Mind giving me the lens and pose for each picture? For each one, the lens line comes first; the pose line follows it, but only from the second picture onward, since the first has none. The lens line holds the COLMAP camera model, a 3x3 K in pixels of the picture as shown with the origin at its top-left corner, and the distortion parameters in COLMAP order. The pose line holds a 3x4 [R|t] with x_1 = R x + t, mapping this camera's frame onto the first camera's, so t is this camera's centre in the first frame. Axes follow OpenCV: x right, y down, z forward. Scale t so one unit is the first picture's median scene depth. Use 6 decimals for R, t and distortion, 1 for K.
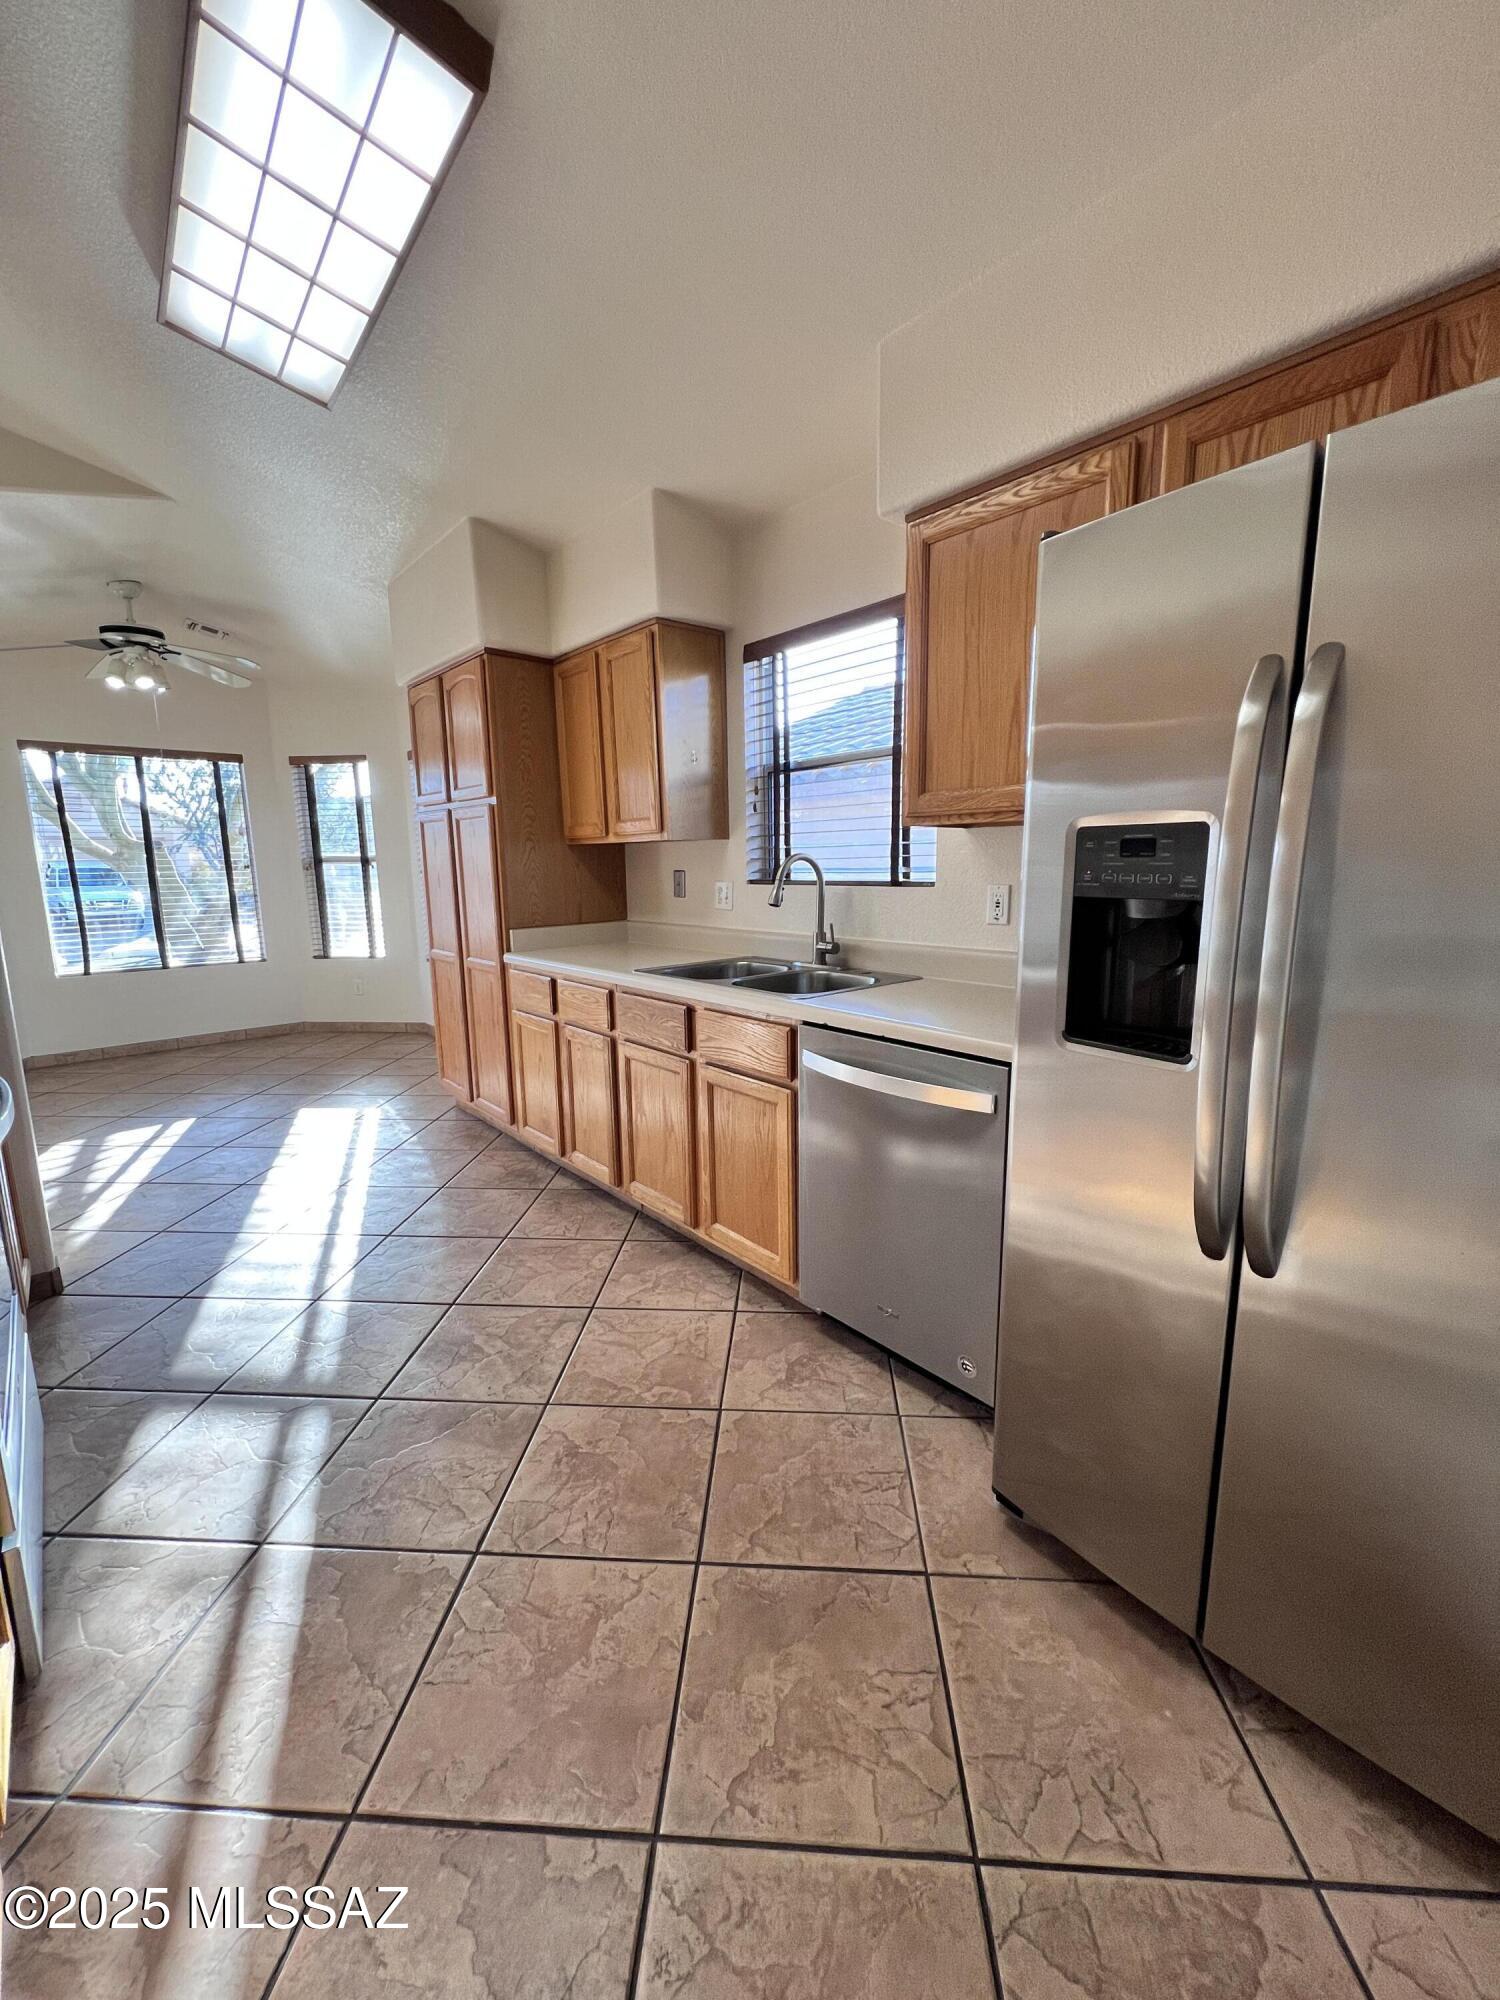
lens RADIAL K [[798.5, 0, 751.8], [0, 798.5, 1002.8], [0, 0, 1]] dist [-0.001033, -0.000324]
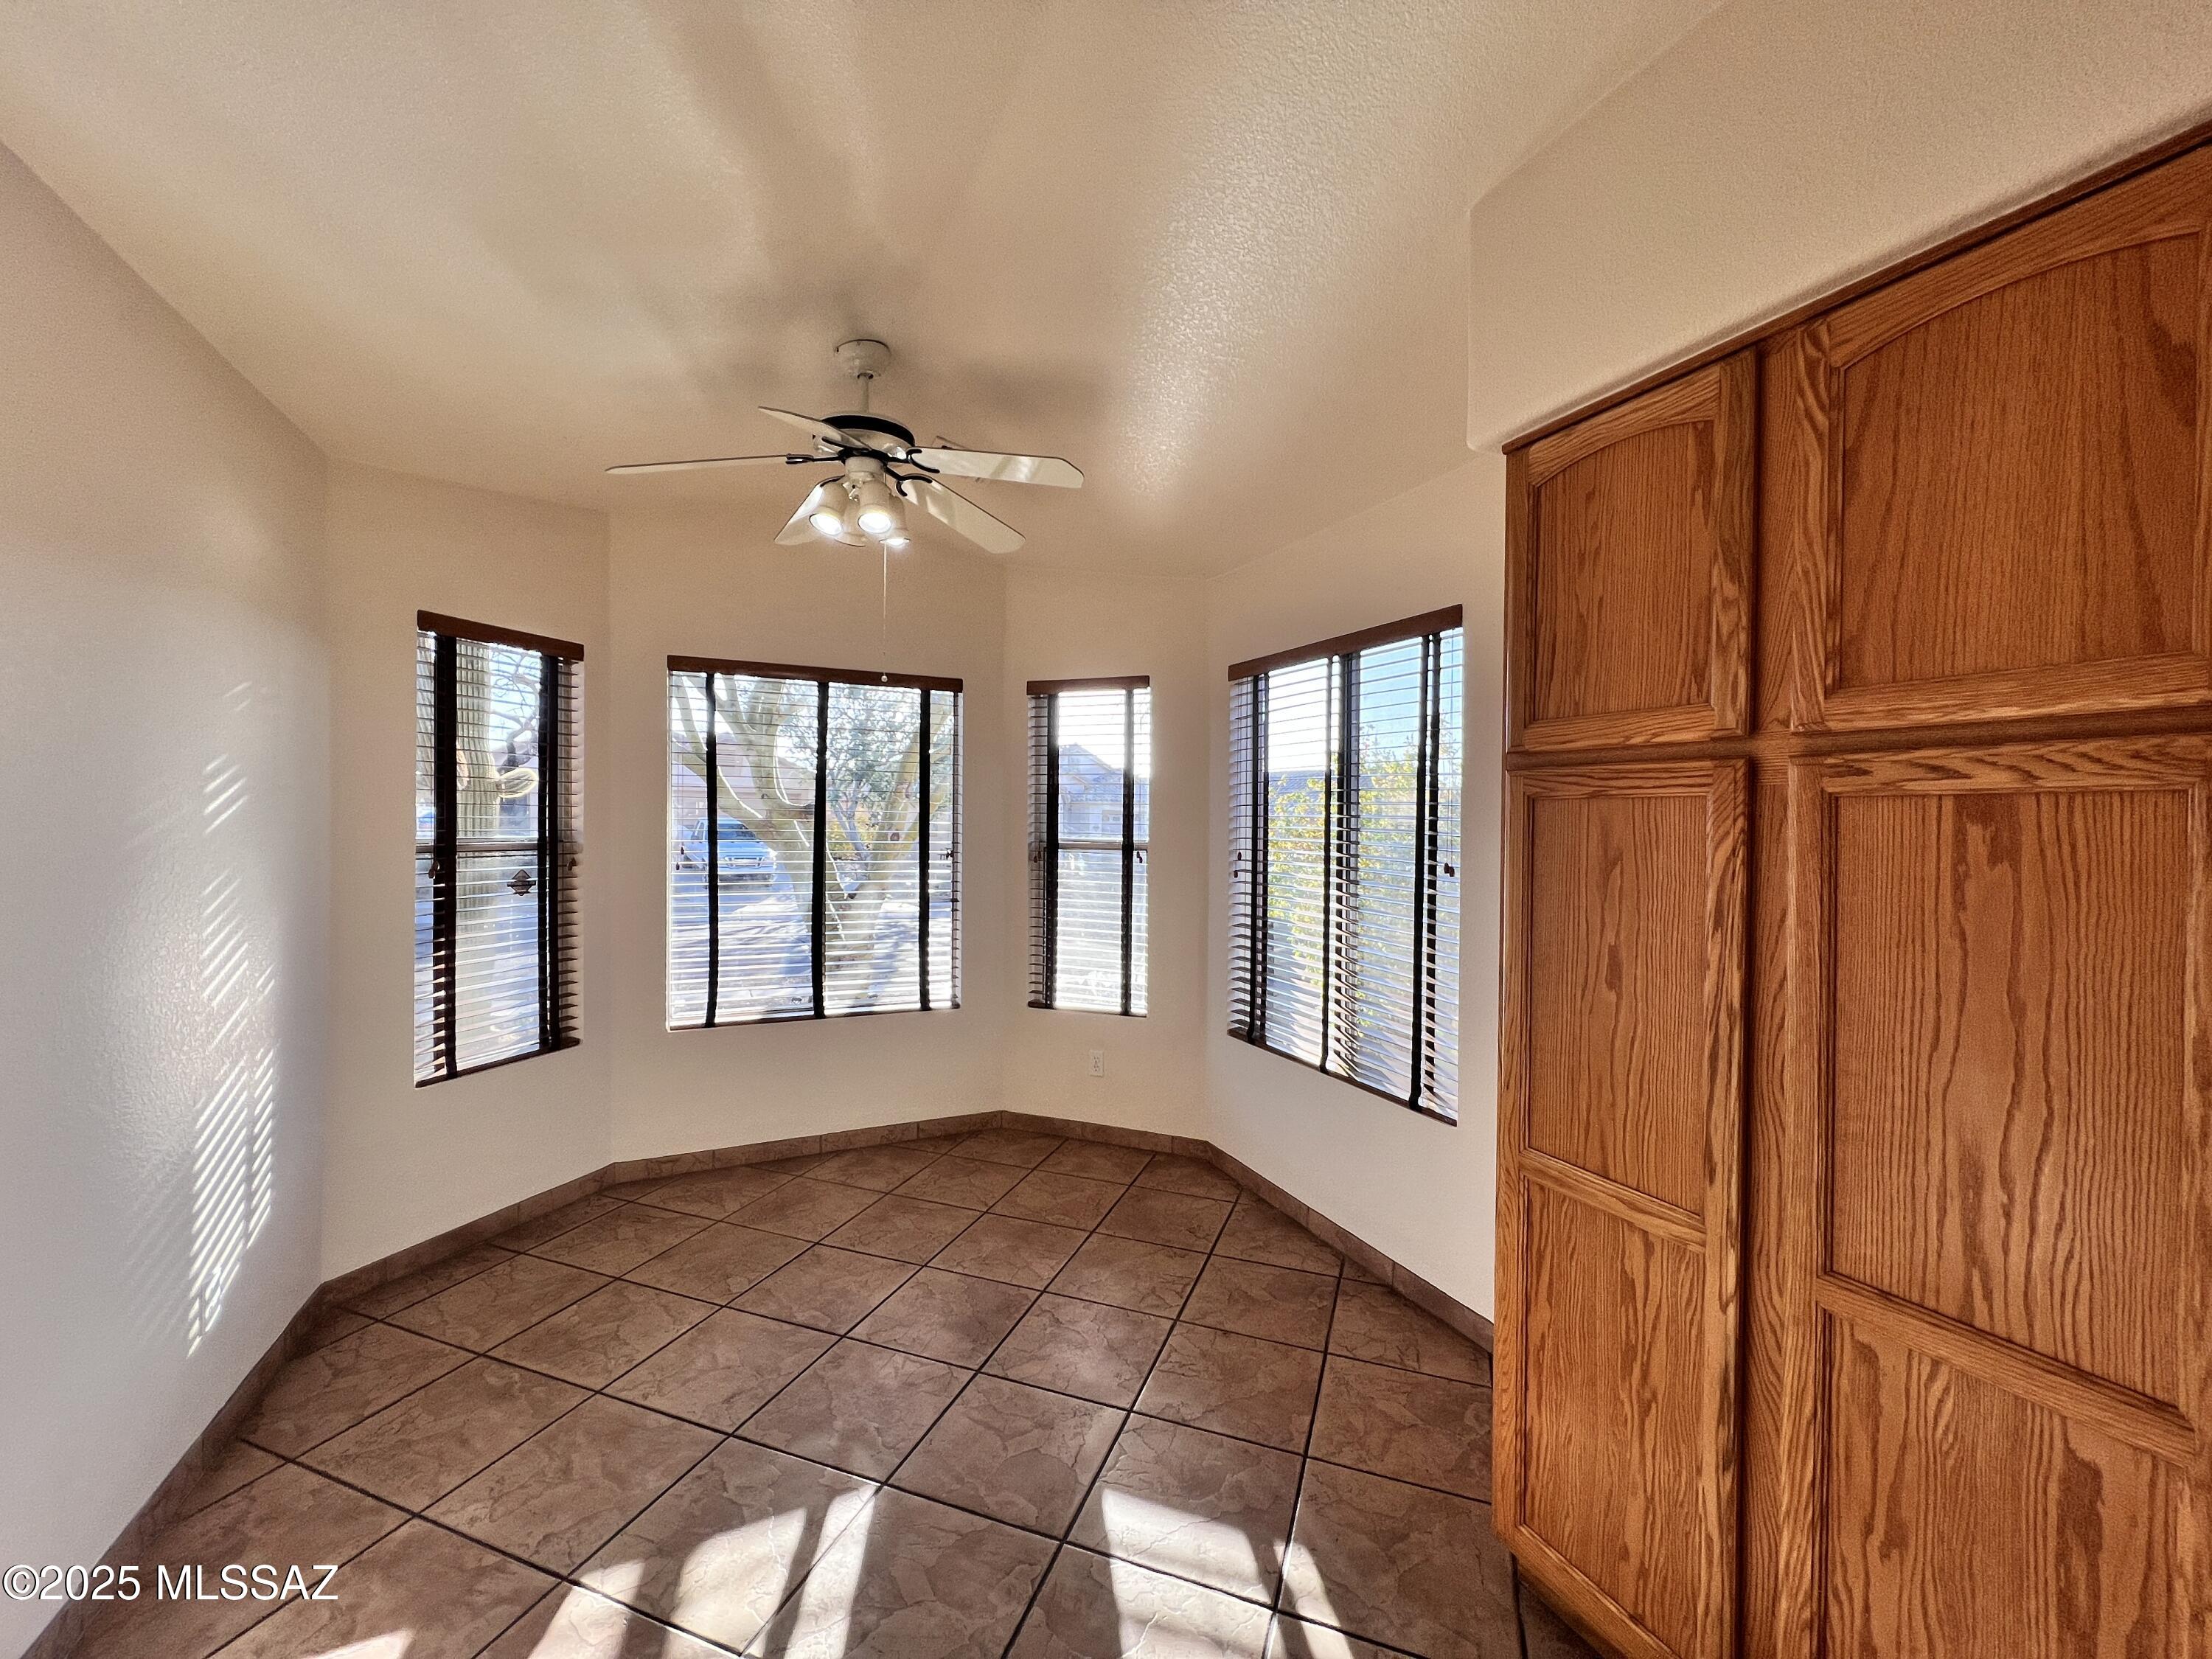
lens RADIAL K [[883.2, 0, 1096.4], [0, 883.2, 824.2], [0, 0, 1]] dist [-0.001033, -0.000324]
pose [[0.956656, 0.018144, -0.290653, -0.630639], [-0.067070, 0.984955, -0.159268, -0.179598], [0.283390, 0.171859, 0.943480, 0.742633]]
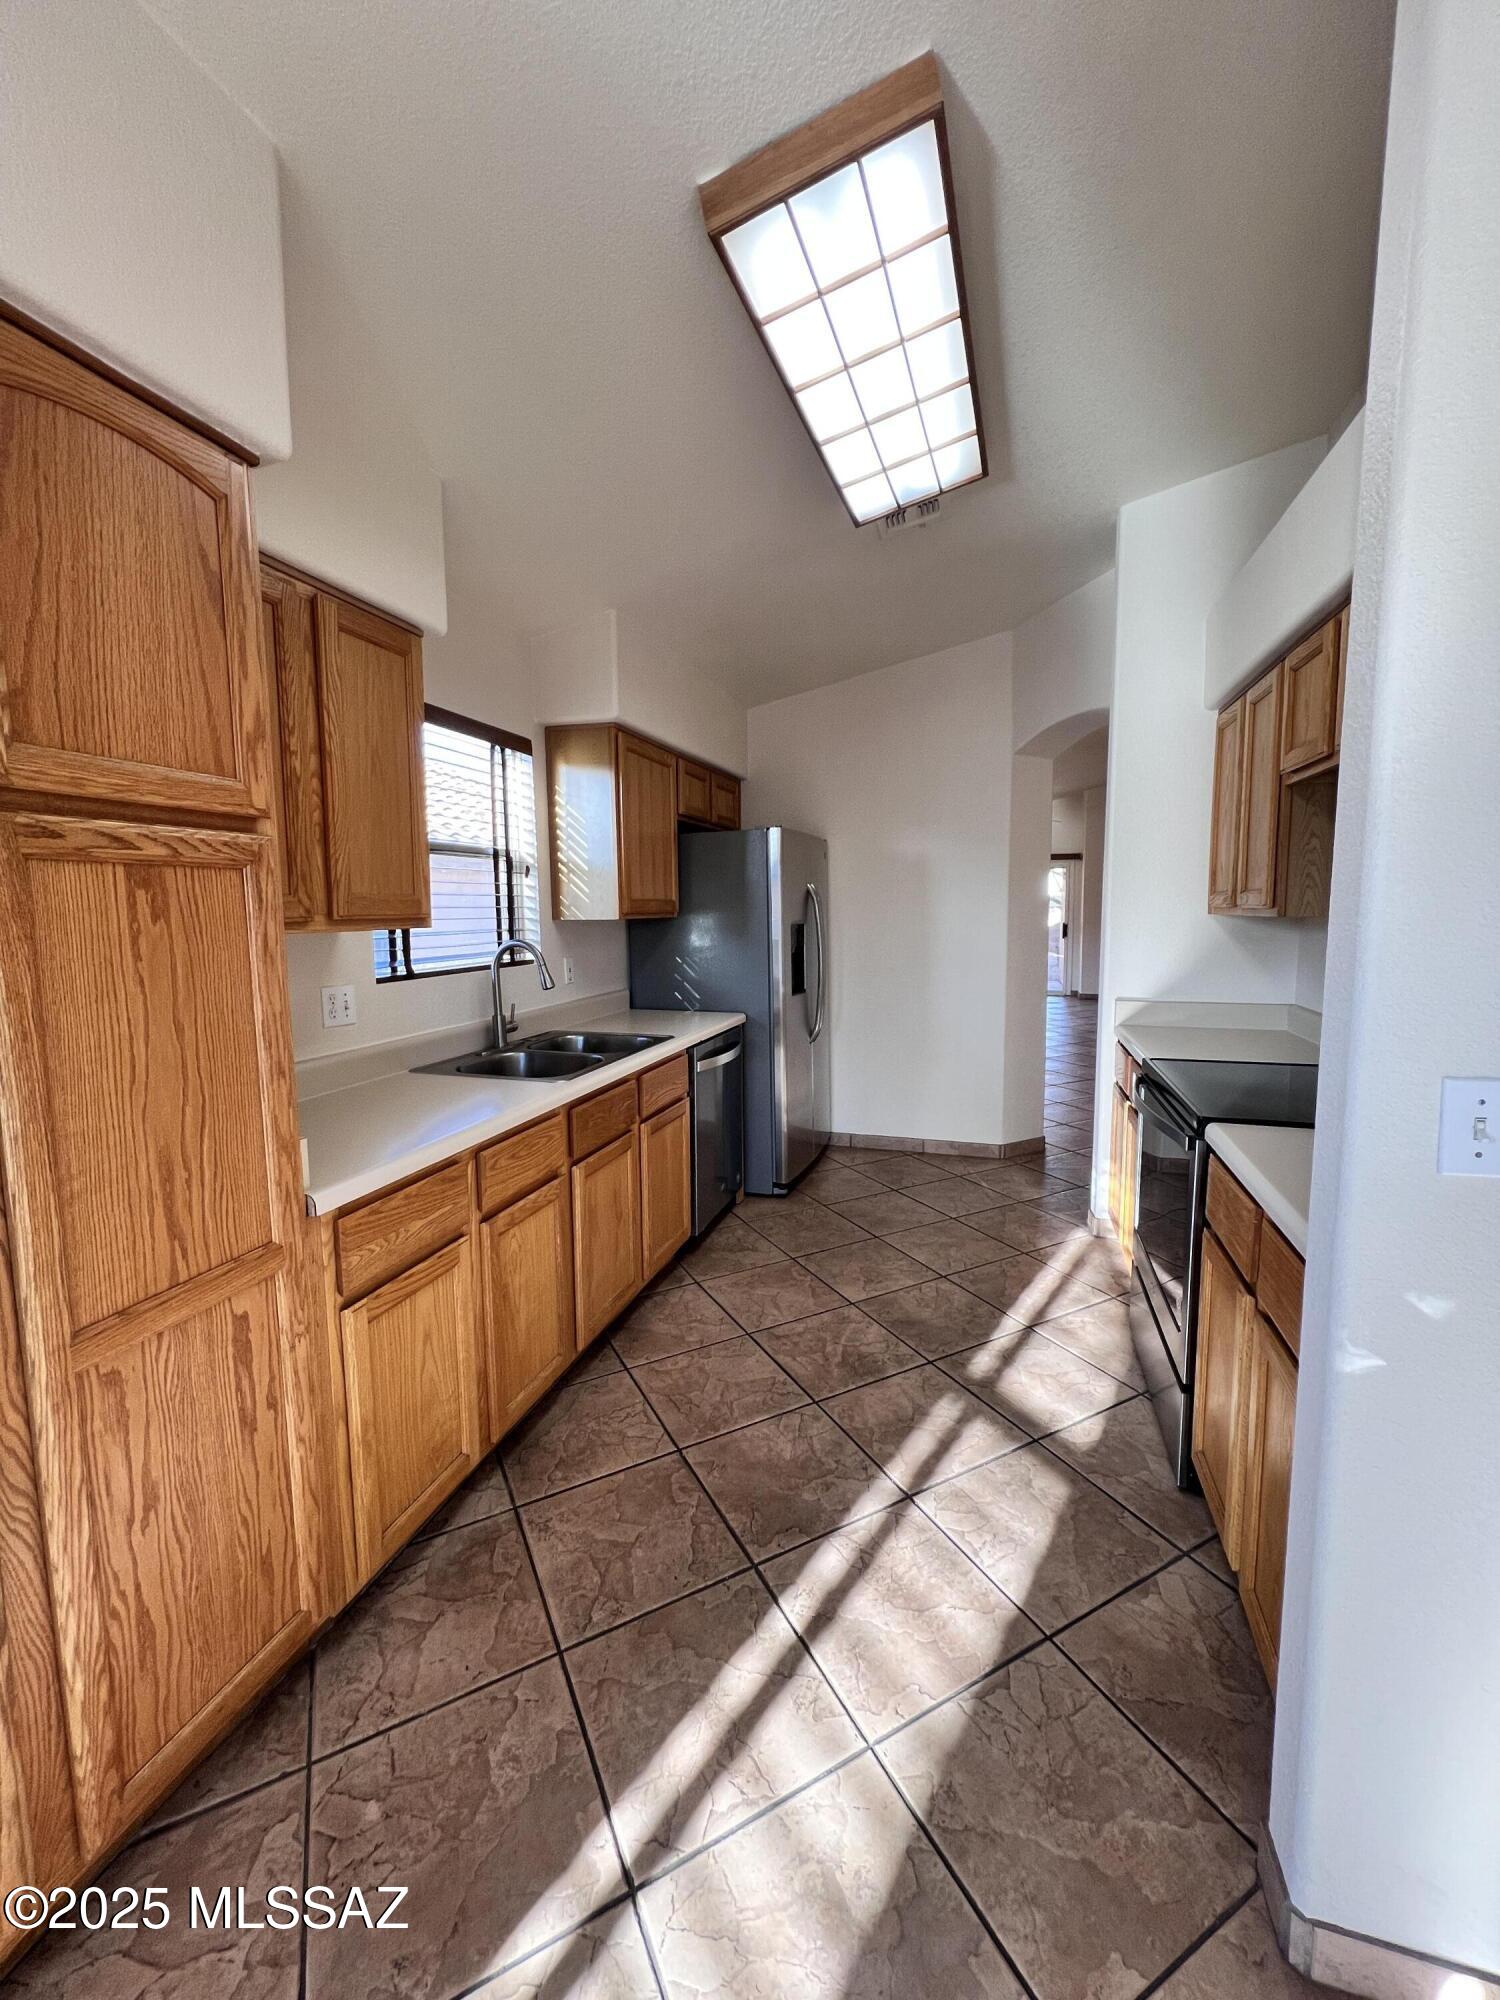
lens RADIAL K [[798.5, 0, 757.9], [0, 798.5, 994.5], [0, 0, 1]] dist [-0.001033, -0.000324]
pose [[-0.529880, -0.078454, 0.844436, -0.876129], [0.158187, 0.969094, 0.189297, -0.233865], [-0.833189, 0.233883, -0.501094, 1.119161]]
